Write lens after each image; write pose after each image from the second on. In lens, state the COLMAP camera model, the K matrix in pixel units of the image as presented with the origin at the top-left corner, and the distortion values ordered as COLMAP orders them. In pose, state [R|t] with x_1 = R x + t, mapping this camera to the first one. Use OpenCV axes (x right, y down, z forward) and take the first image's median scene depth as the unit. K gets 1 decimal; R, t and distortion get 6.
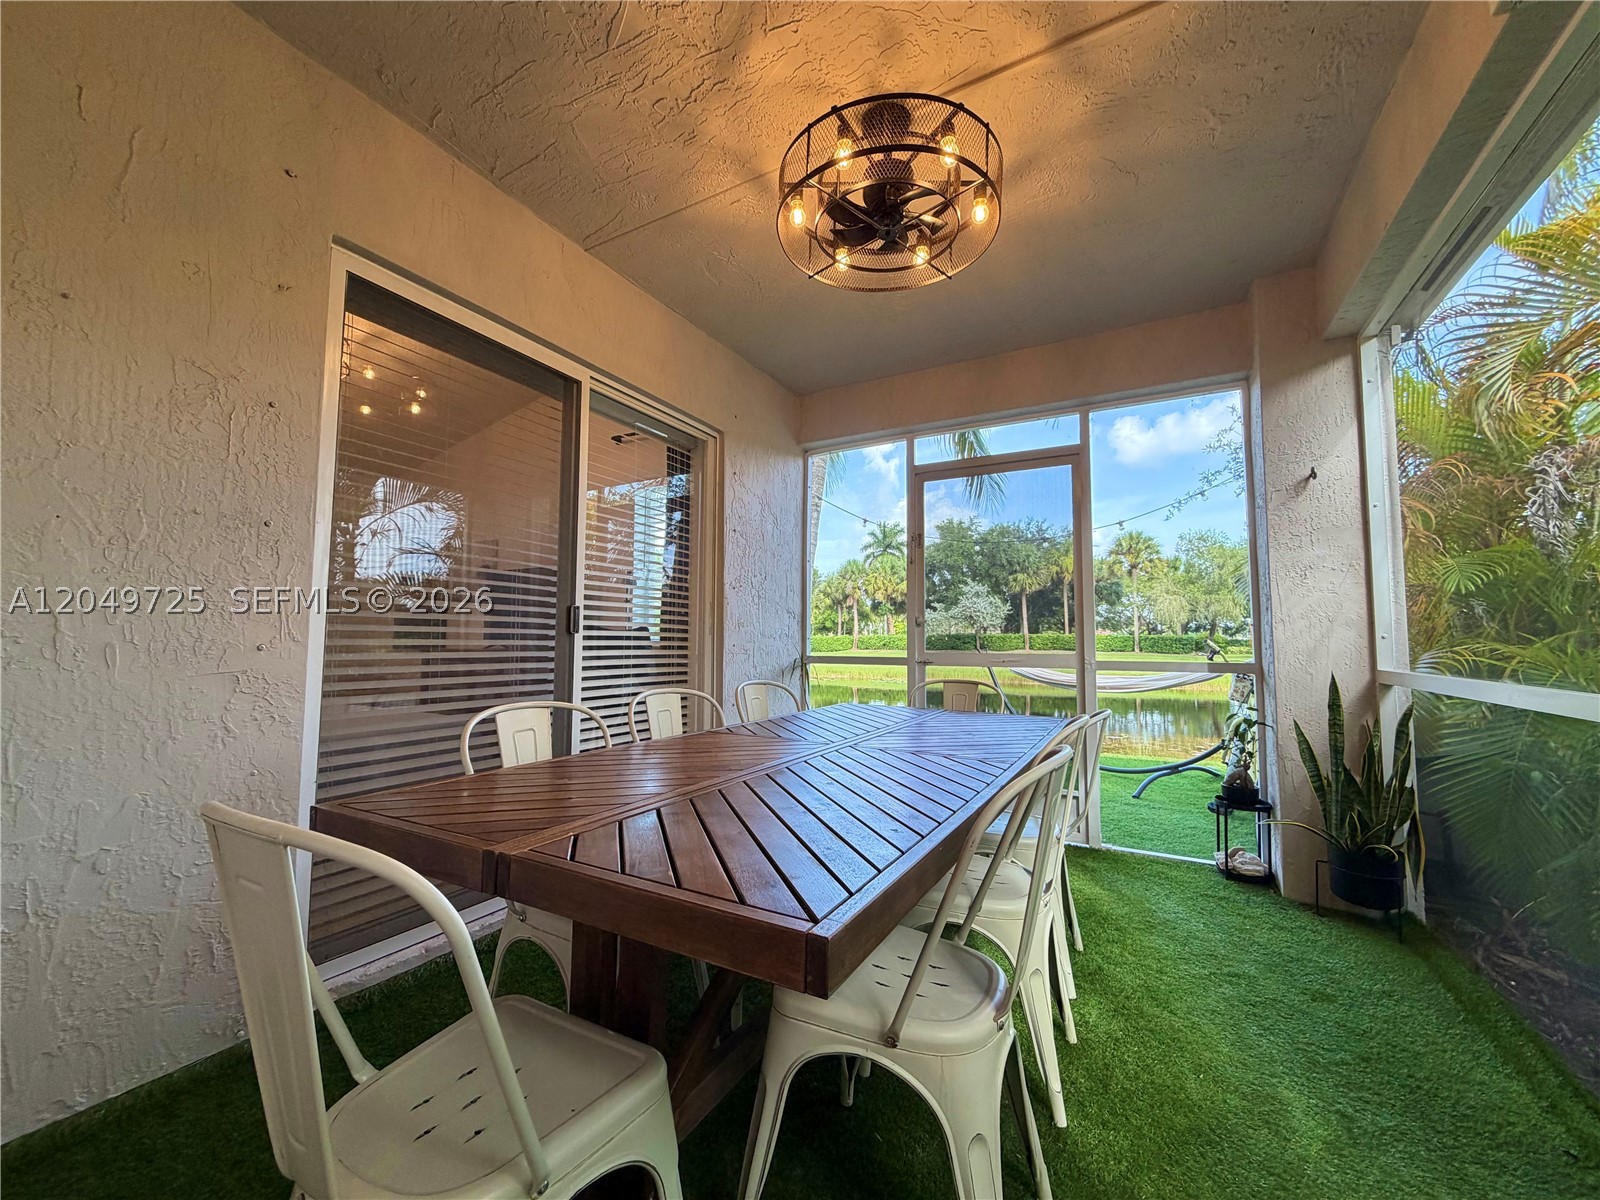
lens RADIAL K [[638.4, 0, 796.7], [0, 638.4, 600.6], [0, 0, 1]] dist [-0.000124, -0.000131]
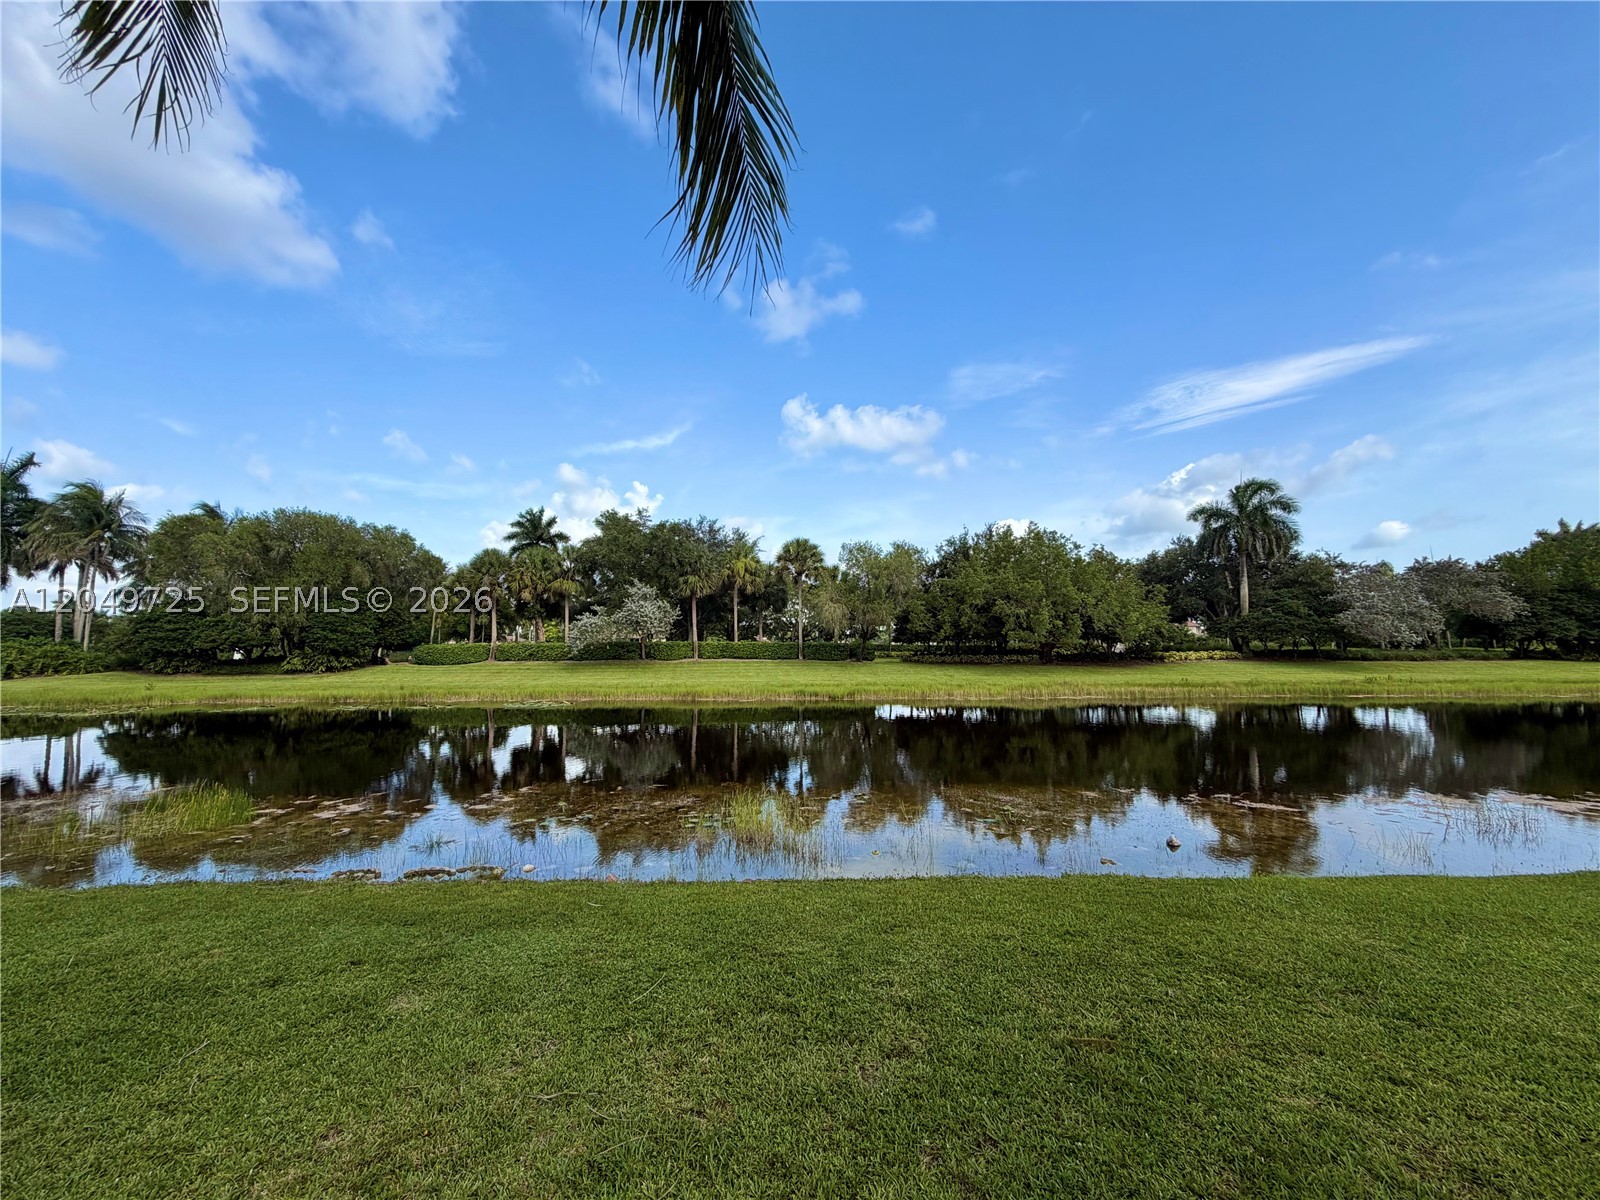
lens RADIAL K [[638.4, 0, 796.7], [0, 638.4, 600.6], [0, 0, 1]] dist [-0.000124, -0.000131]
pose [[0.867122, 0.026404, 0.497395, 0.341263], [-0.023730, 0.999650, -0.011697, 0.009904], [-0.497529, -0.001660, 0.867445, 1.687408]]
